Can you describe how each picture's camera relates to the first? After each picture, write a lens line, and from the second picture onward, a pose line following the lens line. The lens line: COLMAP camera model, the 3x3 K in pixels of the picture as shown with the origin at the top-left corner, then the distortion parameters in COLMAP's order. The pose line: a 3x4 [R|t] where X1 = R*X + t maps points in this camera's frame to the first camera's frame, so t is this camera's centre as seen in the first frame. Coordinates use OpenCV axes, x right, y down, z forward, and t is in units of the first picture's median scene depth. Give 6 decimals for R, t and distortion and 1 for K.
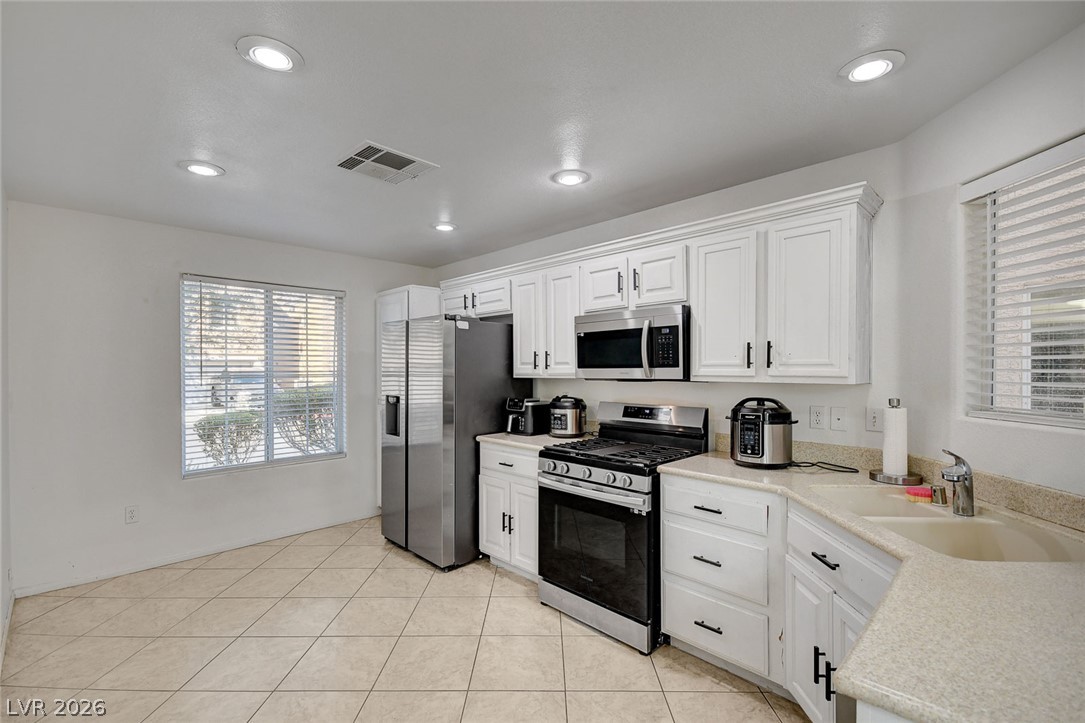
lens RADIAL K [[496.1, 0, 533.6], [0, 496.1, 373.0], [0, 0, 1]] dist [0.009179, -0.012521]
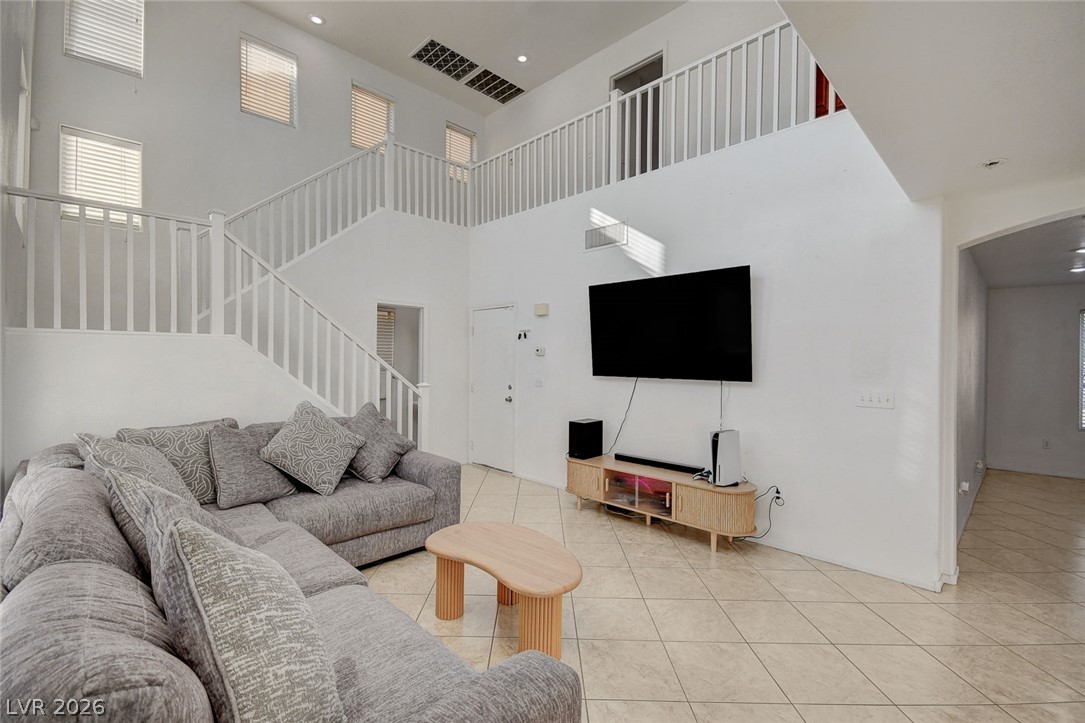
lens RADIAL K [[478.2, 0, 538.5], [0, 478.2, 365.0], [0, 0, 1]] dist [0.001238, -0.004706]
pose [[0.007198, 0.009051, -0.999933, 0.953153], [-0.018987, 0.999780, 0.008913, 0.010497], [0.999794, 0.018922, 0.007368, -0.914029]]
